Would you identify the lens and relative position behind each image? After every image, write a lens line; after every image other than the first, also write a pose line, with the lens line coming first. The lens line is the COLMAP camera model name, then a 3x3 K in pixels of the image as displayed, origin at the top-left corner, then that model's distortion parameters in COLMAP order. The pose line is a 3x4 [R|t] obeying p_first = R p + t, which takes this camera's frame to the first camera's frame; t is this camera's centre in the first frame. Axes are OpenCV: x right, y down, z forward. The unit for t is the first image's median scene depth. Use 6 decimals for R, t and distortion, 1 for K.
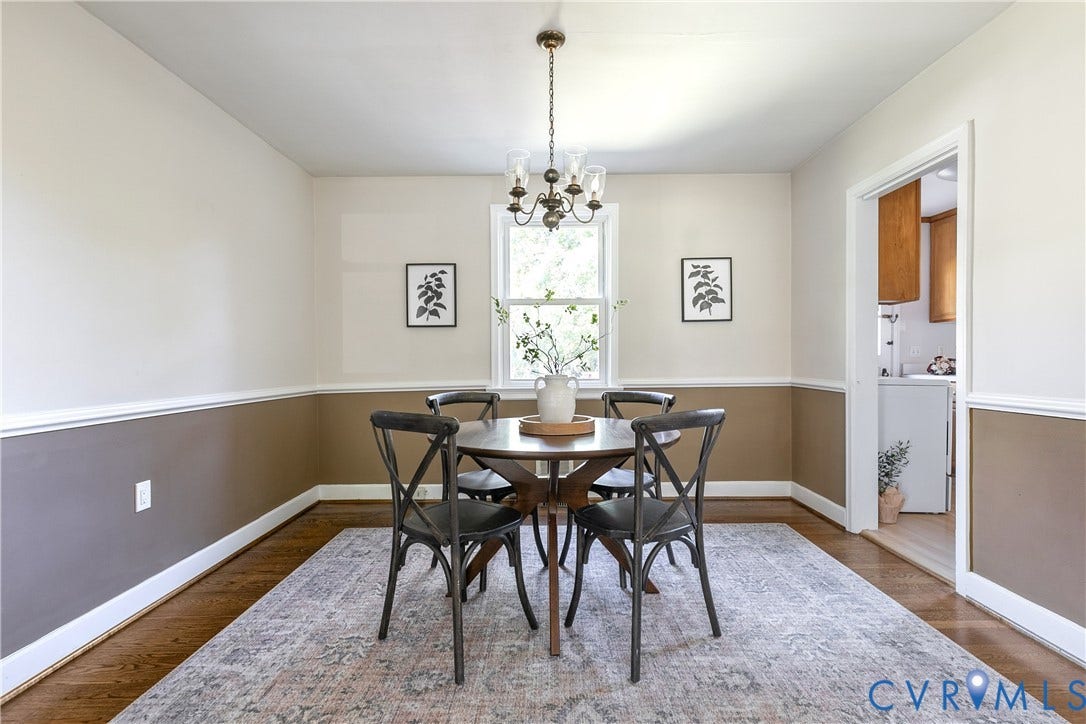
lens RADIAL K [[505.5, 0, 543.0], [0, 505.5, 362.0], [0, 0, 1]] dist [0.002410, 0.000064]
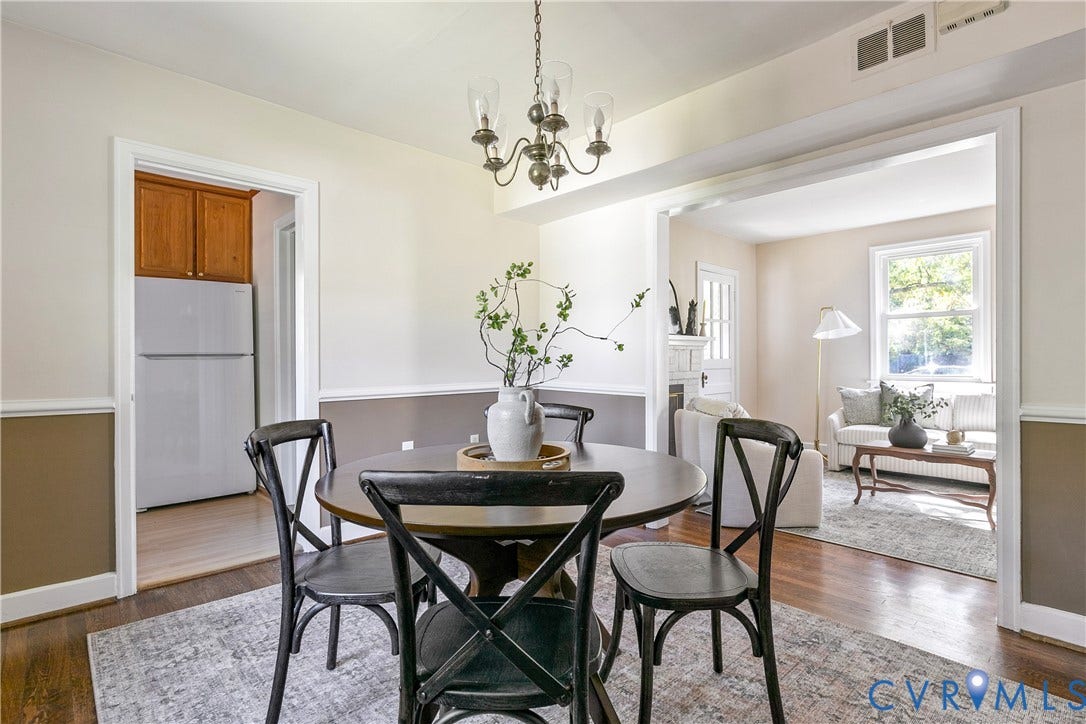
lens RADIAL K [[530.9, 0, 543.4], [0, 530.9, 367.1], [0, 0, 1]] dist [0.007997, 0.000828]
pose [[-0.679214, 0.000904, 0.733940, -0.315225], [0.009219, 0.999931, 0.007300, -0.003930], [-0.733882, 0.011724, -0.679176, 0.868036]]
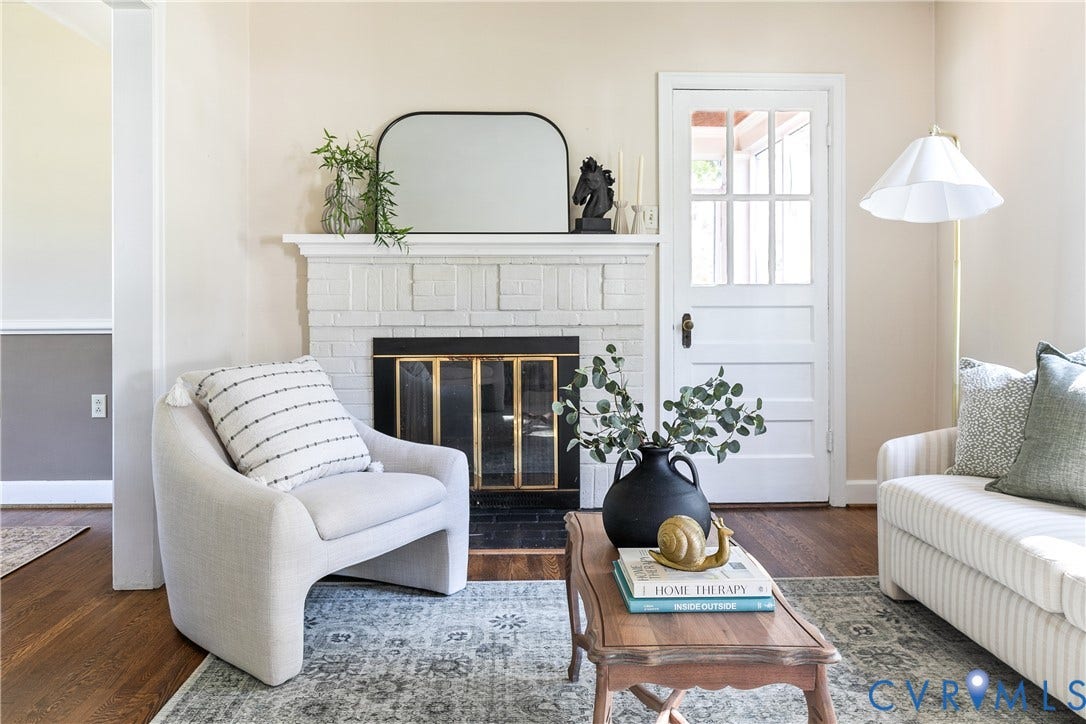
lens RADIAL K [[768.1, 0, 527.8], [0, 768.1, 307.6], [0, 0, 1]] dist [-0.003109, 0.001983]
pose [[-0.025491, -0.003299, 0.999670, -0.498047], [0.002921, 0.999990, 0.003374, 0.014226], [-0.999671, 0.003006, -0.025481, -0.221174]]
